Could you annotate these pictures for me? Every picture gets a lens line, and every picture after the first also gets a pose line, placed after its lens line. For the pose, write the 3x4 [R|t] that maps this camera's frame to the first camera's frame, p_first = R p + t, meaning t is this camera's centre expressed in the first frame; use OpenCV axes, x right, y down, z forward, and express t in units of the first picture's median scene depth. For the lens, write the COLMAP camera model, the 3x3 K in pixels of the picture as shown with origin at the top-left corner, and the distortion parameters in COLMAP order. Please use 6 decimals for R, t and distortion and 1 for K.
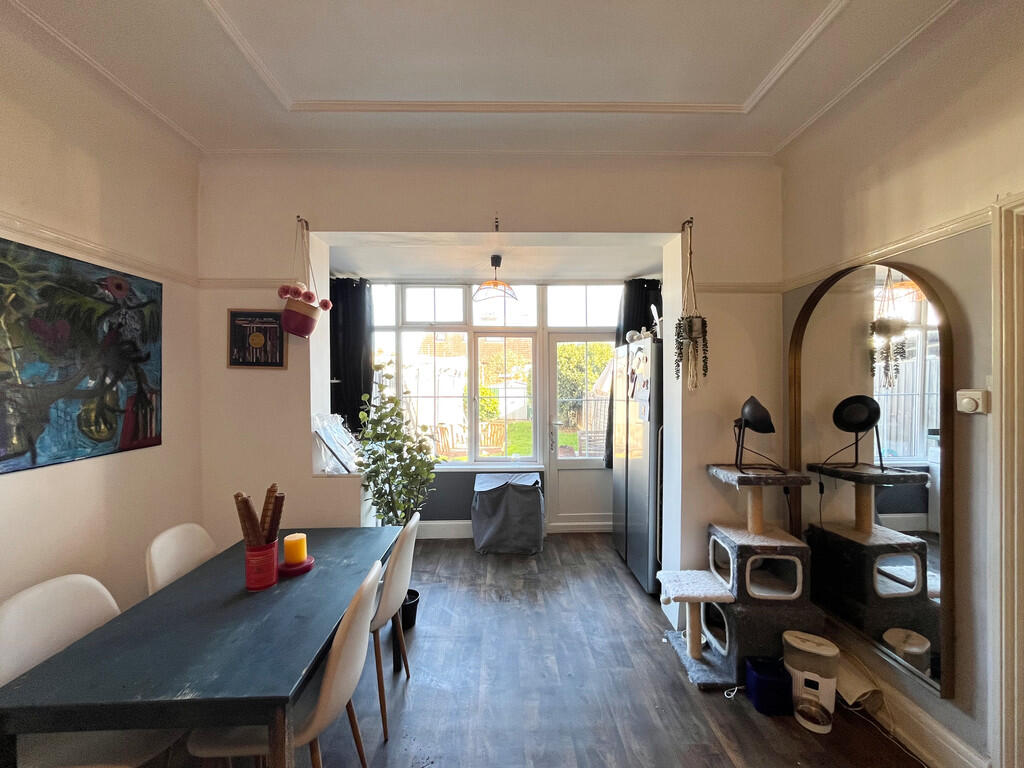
lens RADIAL K [[434.2, 0, 509.2], [0, 434.2, 389.8], [0, 0, 1]] dist [-0.001708, -0.000036]
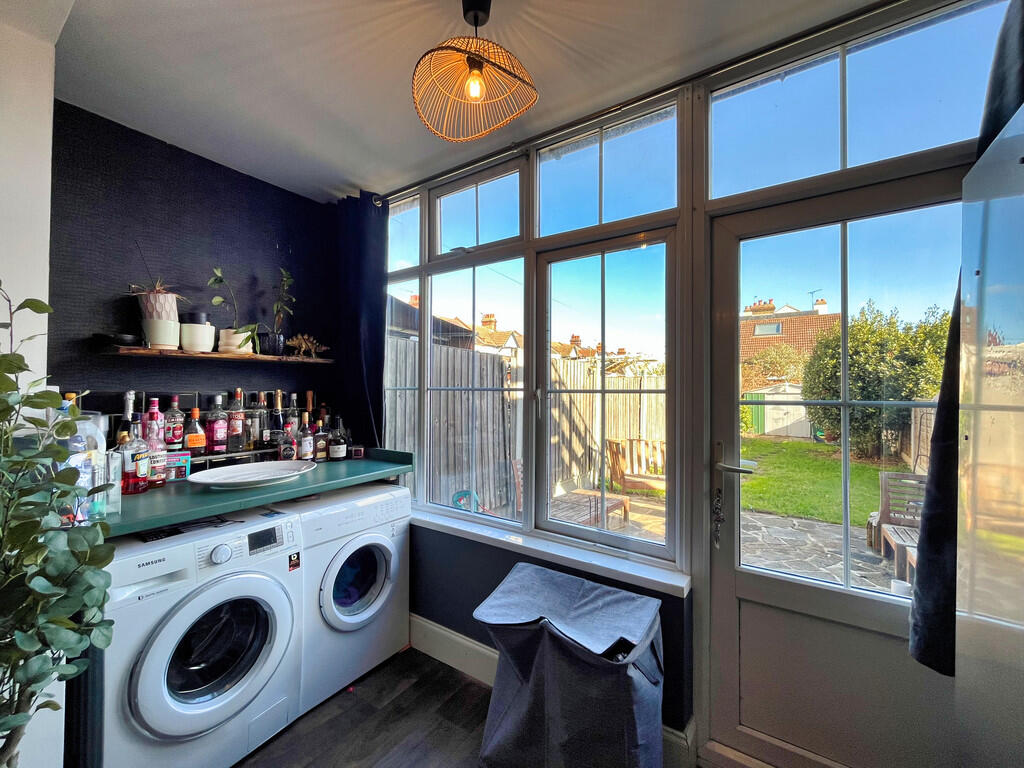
lens RADIAL K [[413.5, 0, 512.0], [0, 413.5, 384.0], [0, 0, 1]] dist [-0.000568, -0.000076]
pose [[0.810772, 0.000910, -0.585362, 0.159410], [-0.018175, 0.999556, -0.023619, 0.021698], [0.585080, 0.029789, 0.810428, 0.622866]]
